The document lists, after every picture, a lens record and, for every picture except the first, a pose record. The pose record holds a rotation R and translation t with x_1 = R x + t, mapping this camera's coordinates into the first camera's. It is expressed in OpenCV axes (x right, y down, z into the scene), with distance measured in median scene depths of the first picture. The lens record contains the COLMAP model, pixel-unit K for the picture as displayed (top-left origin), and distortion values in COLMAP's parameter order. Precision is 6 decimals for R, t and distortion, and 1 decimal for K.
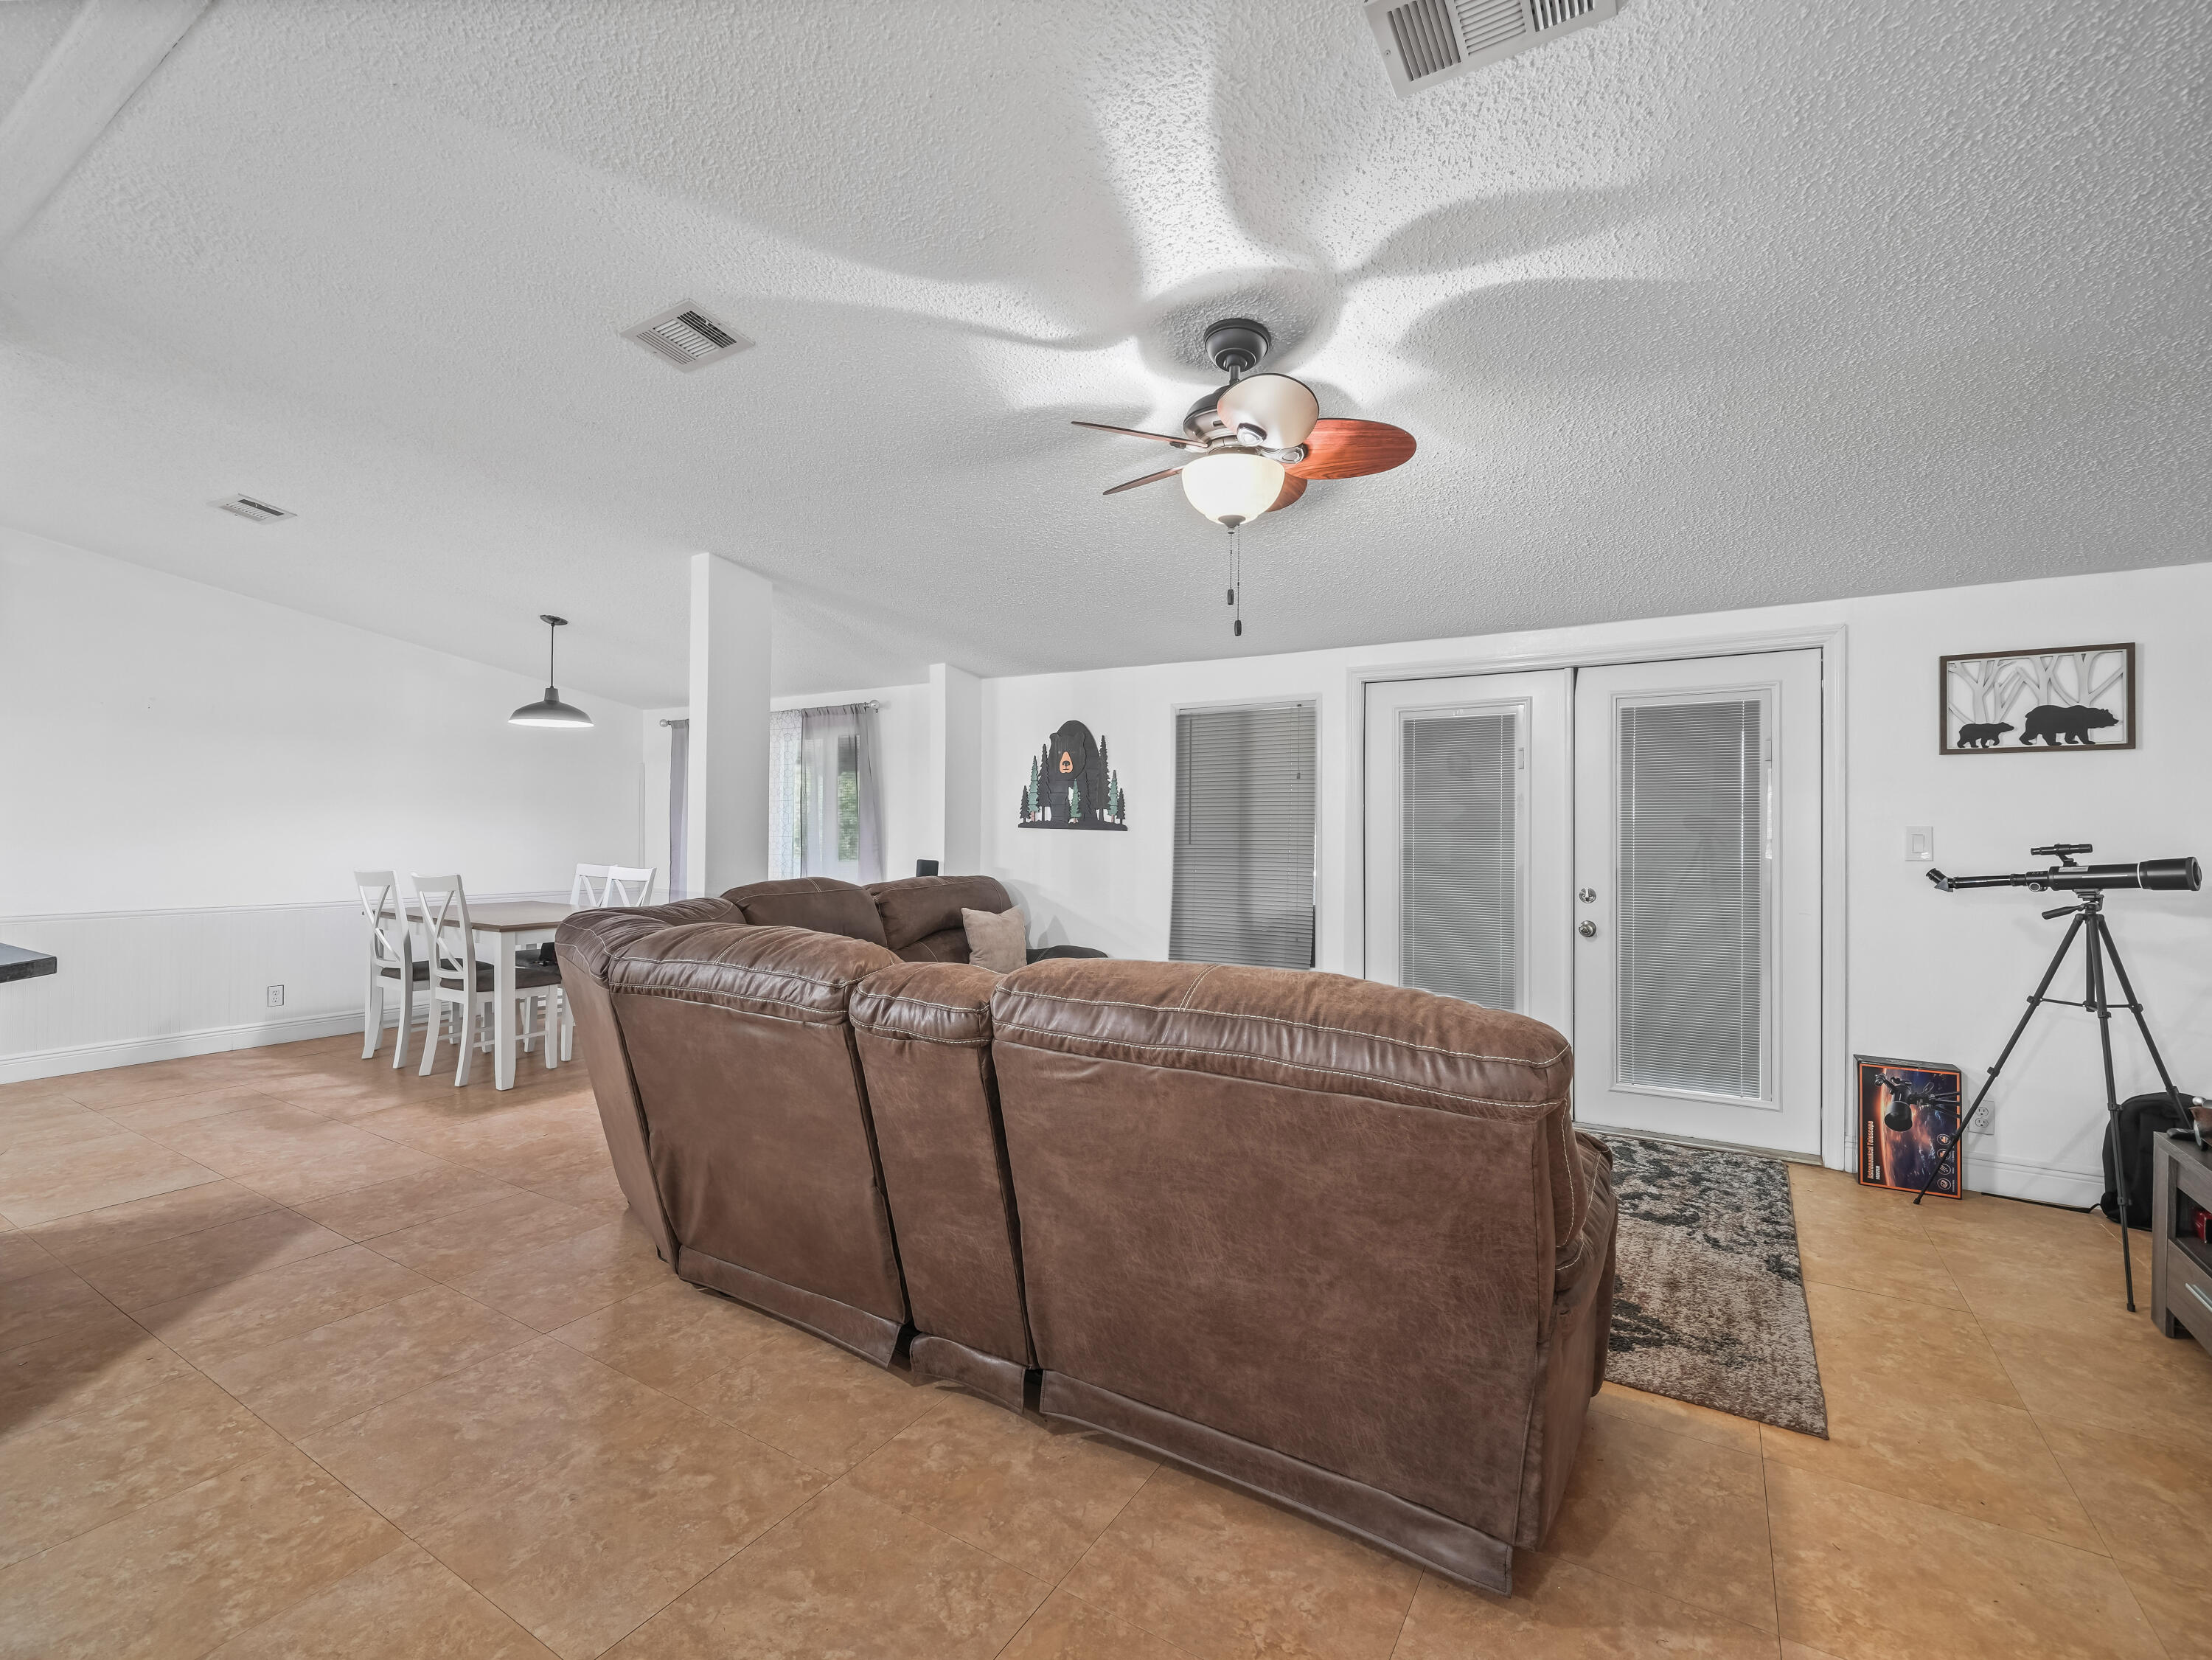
lens RADIAL K [[948.1, 0, 1098.9], [0, 948.1, 824.6], [0, 0, 1]] dist [-0.010415, -0.000063]
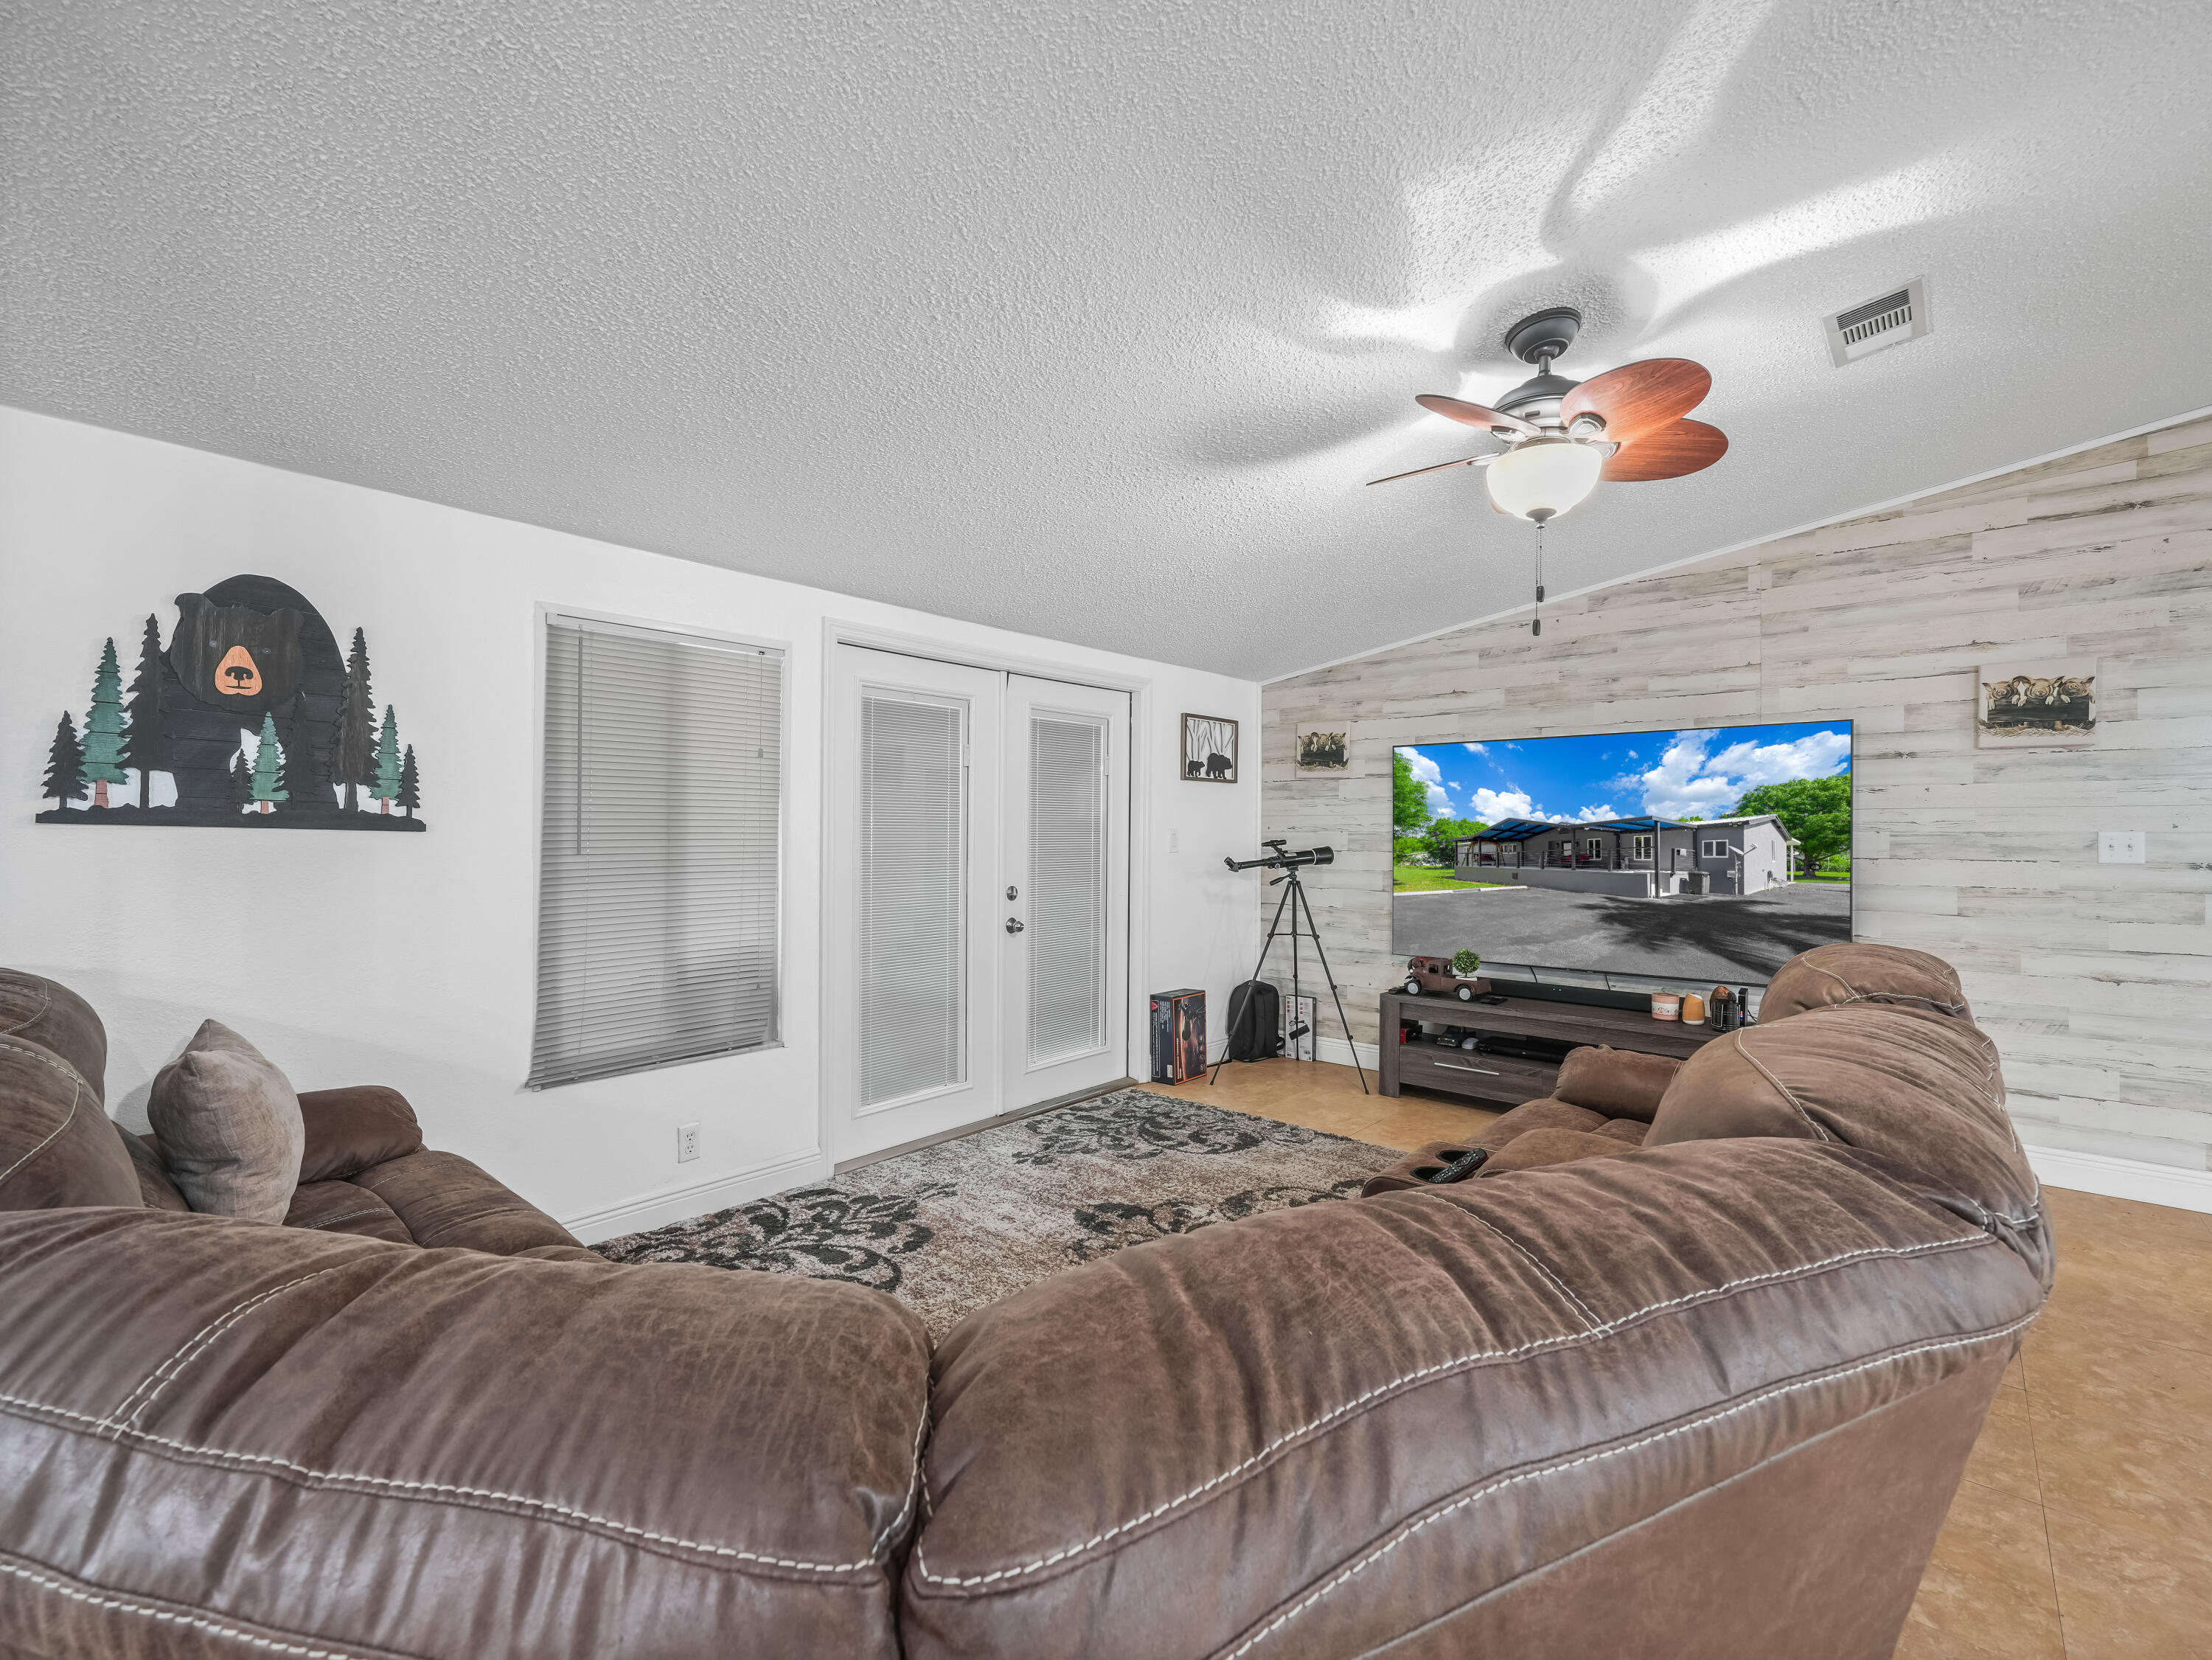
lens RADIAL K [[978.0, 0, 1073.3], [0, 978.0, 836.1], [0, 0, 1]] dist [-0.016777, 0.000148]
pose [[0.176543, -0.007592, 0.984264, -0.503104], [-0.010495, 0.999899, 0.009595, 0.000745], [-0.984237, -0.012024, 0.176446, 0.707558]]
